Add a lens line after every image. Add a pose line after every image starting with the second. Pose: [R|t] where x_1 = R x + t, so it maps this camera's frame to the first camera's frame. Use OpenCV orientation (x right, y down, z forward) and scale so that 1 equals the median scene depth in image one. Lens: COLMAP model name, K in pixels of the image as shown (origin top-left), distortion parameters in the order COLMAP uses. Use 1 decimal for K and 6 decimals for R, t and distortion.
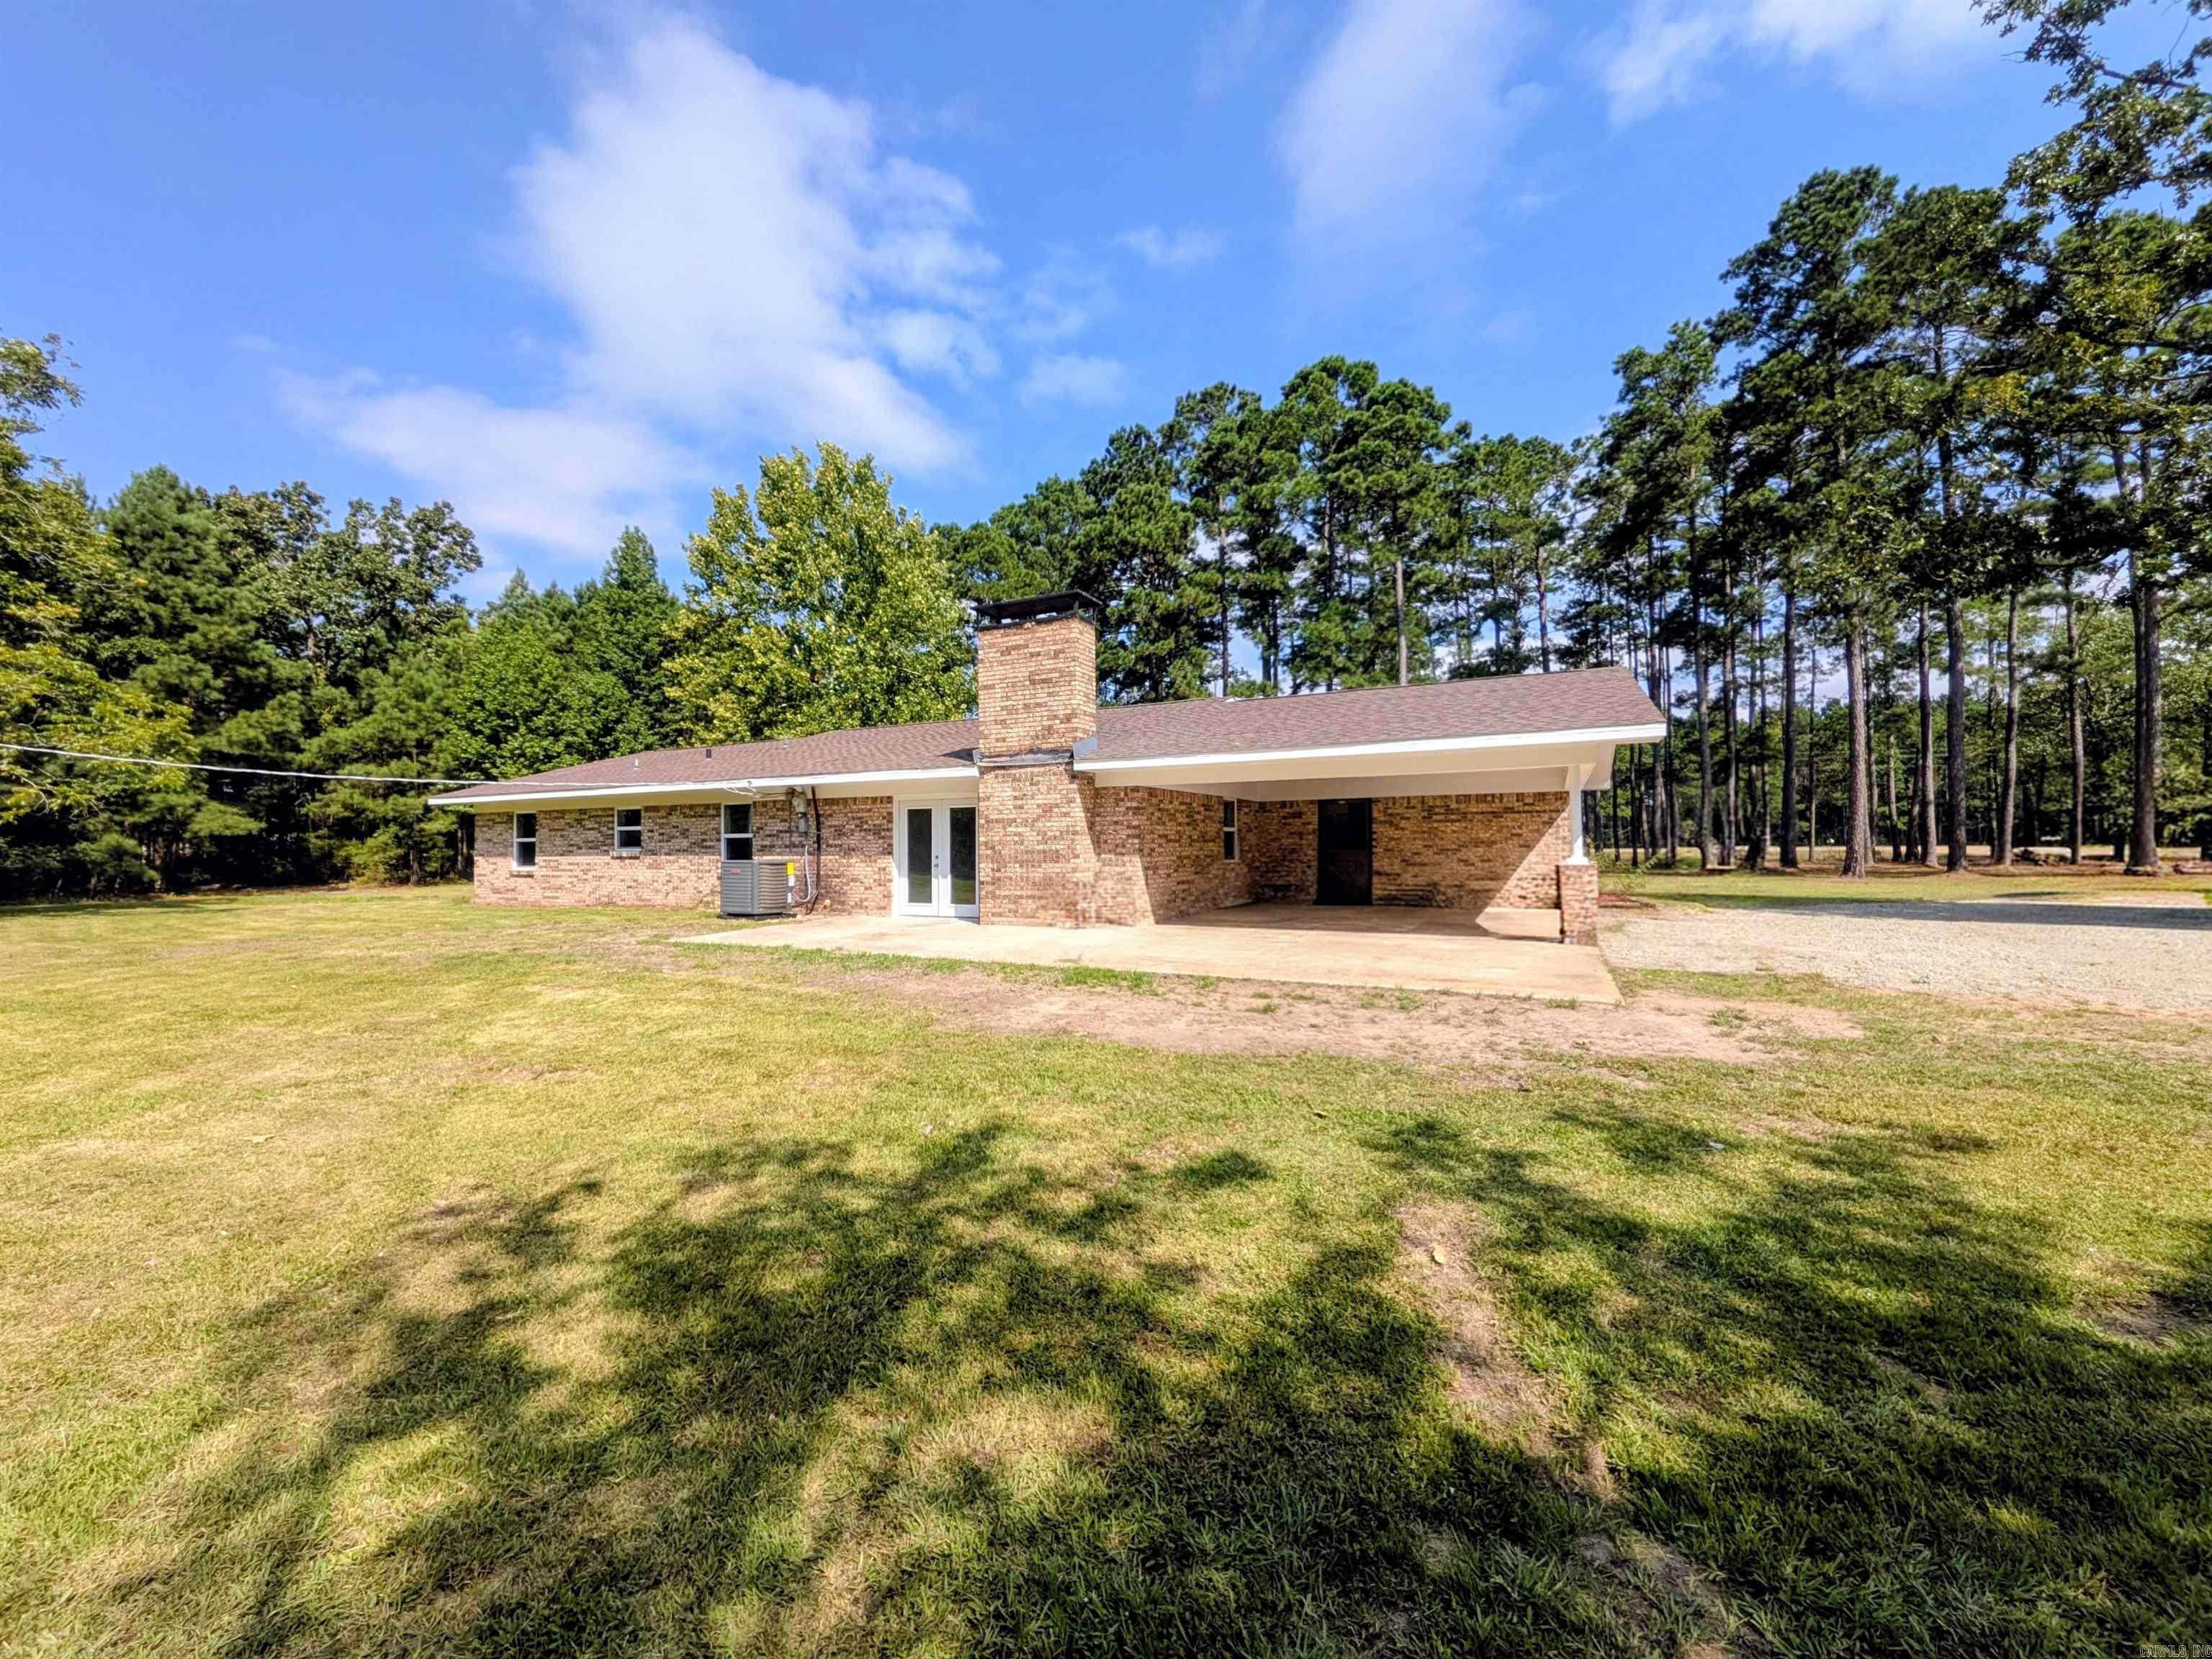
lens RADIAL K [[871.3, 0, 1106.8], [0, 871.3, 835.3], [0, 0, 1]] dist [0.001199, -0.011589]
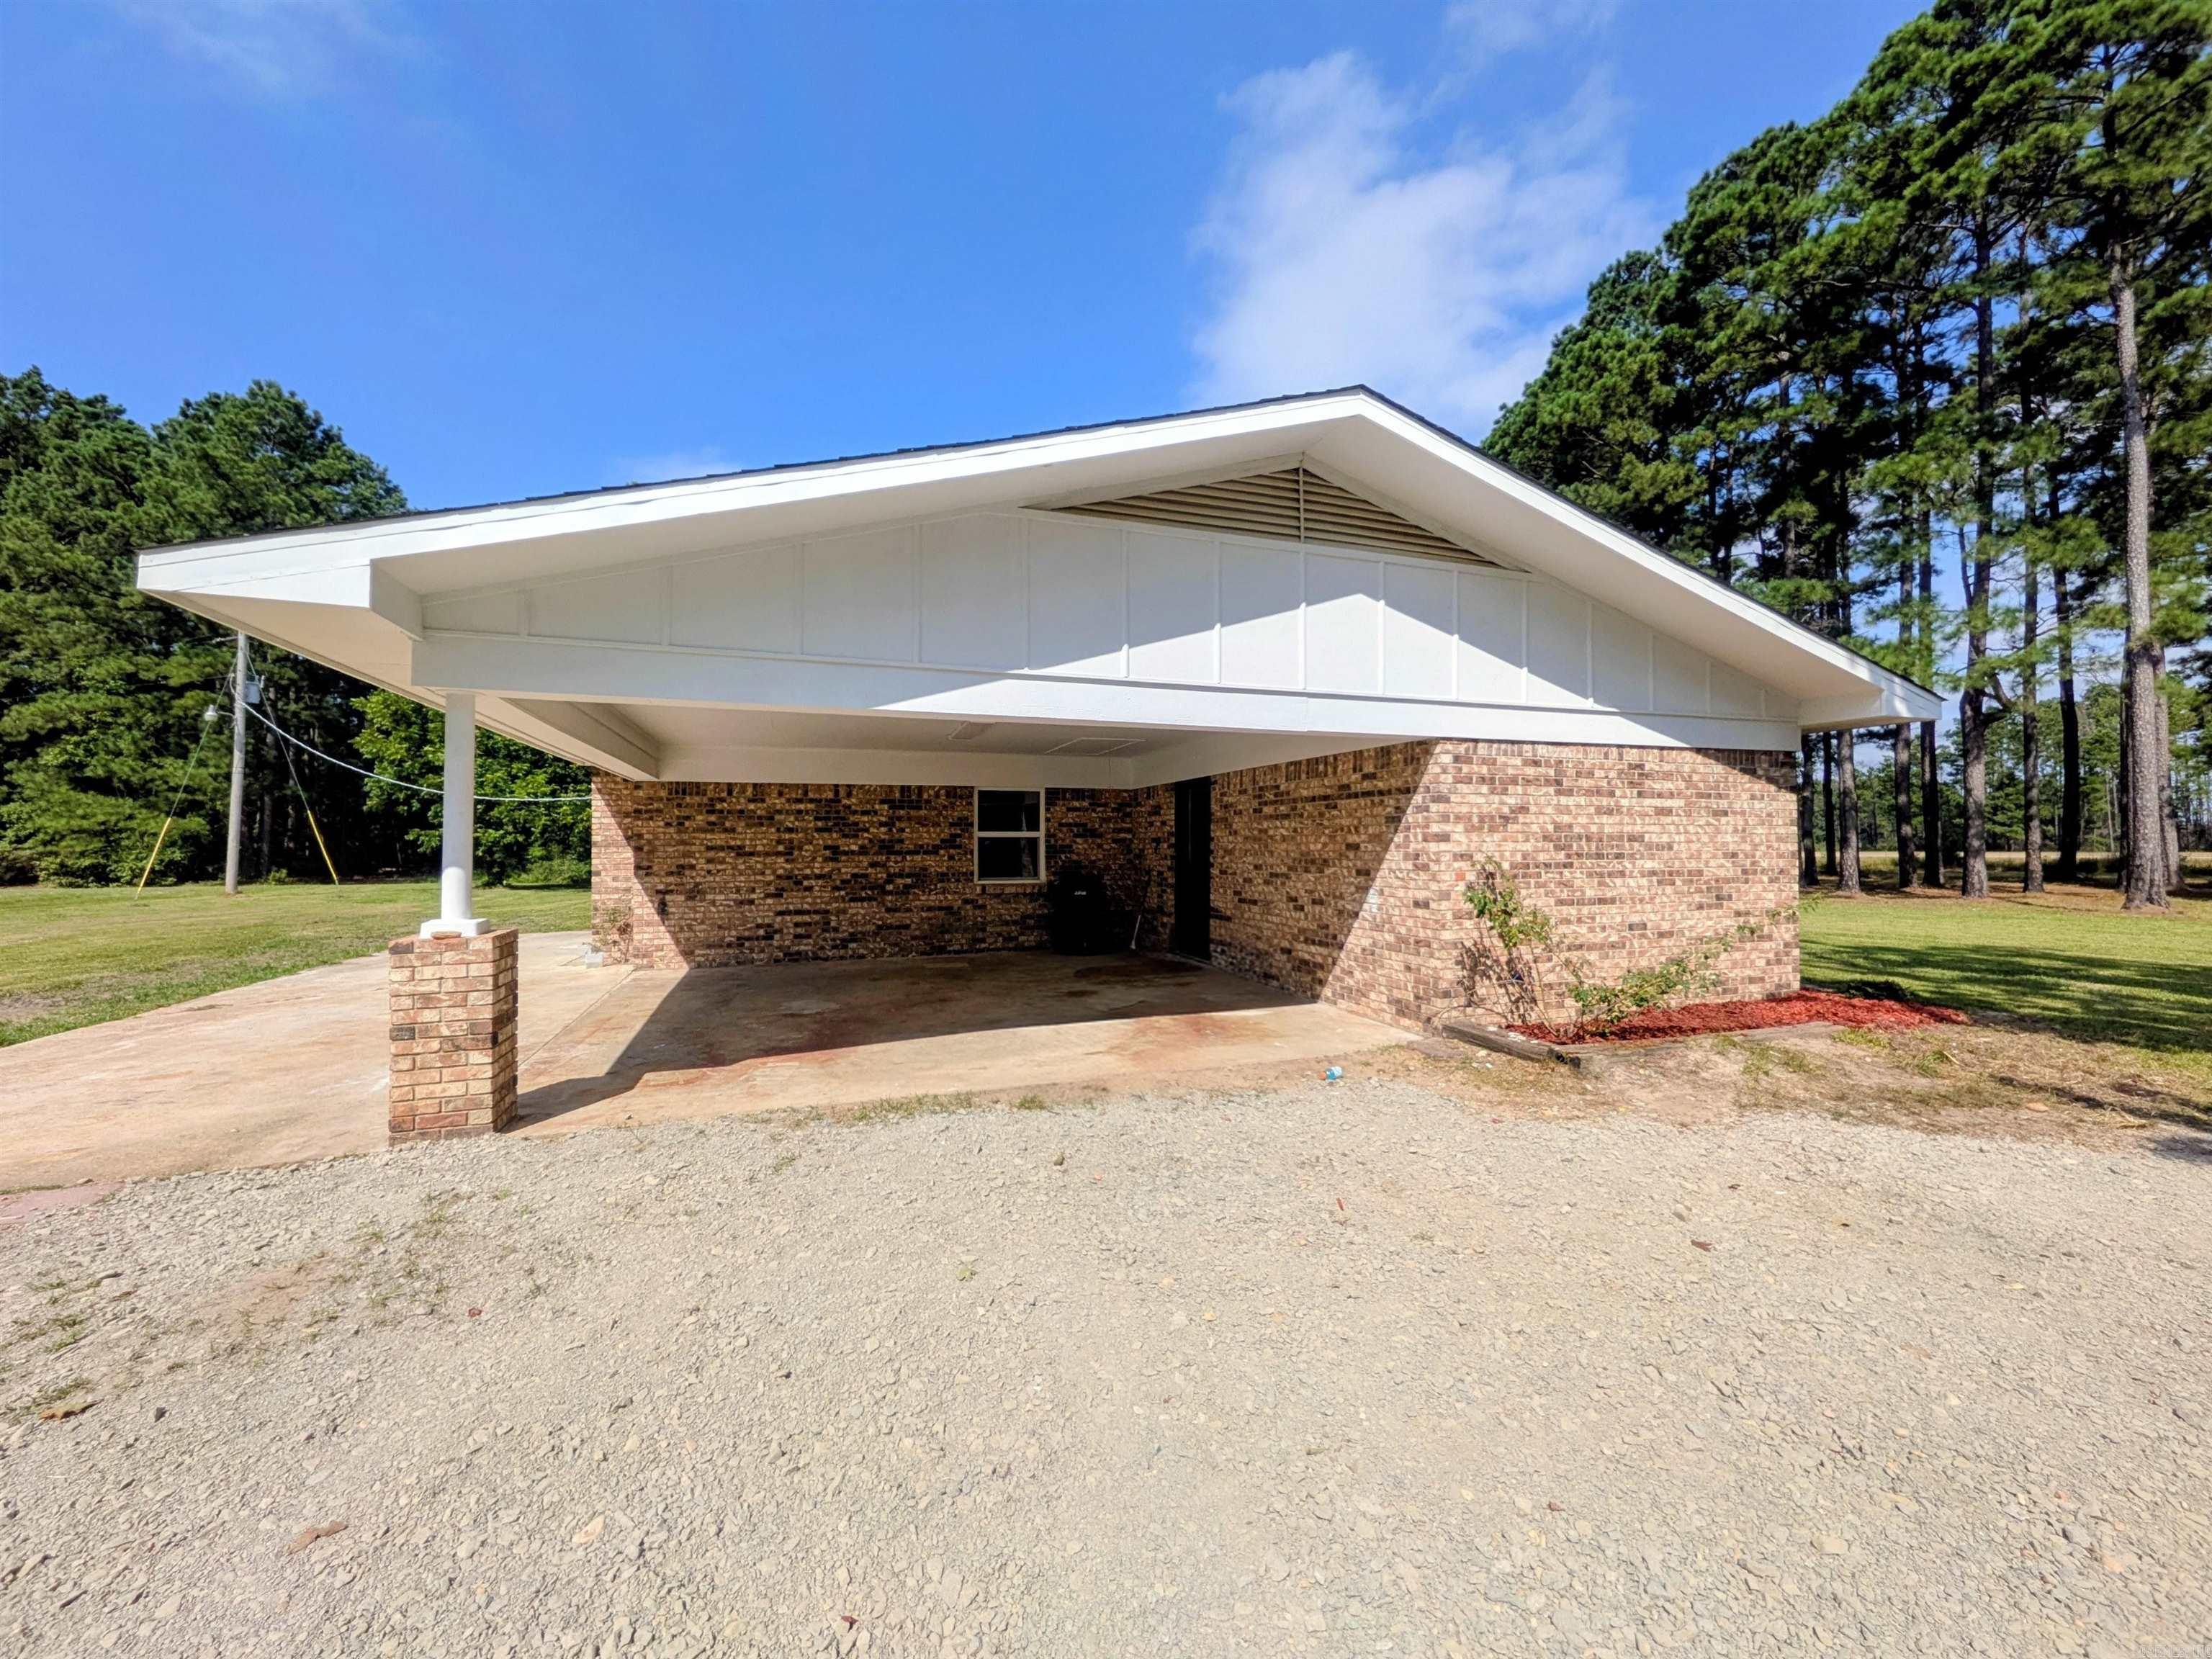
lens RADIAL K [[889.0, 0, 1113.4], [0, 889.0, 837.9], [0, 0, 1]] dist [0.002540, -0.002156]
pose [[0.736996, -0.000486, -0.675897, 0.361302], [0.005234, 0.999974, 0.004989, -0.004149], [0.675877, -0.007215, 0.736979, 0.308664]]
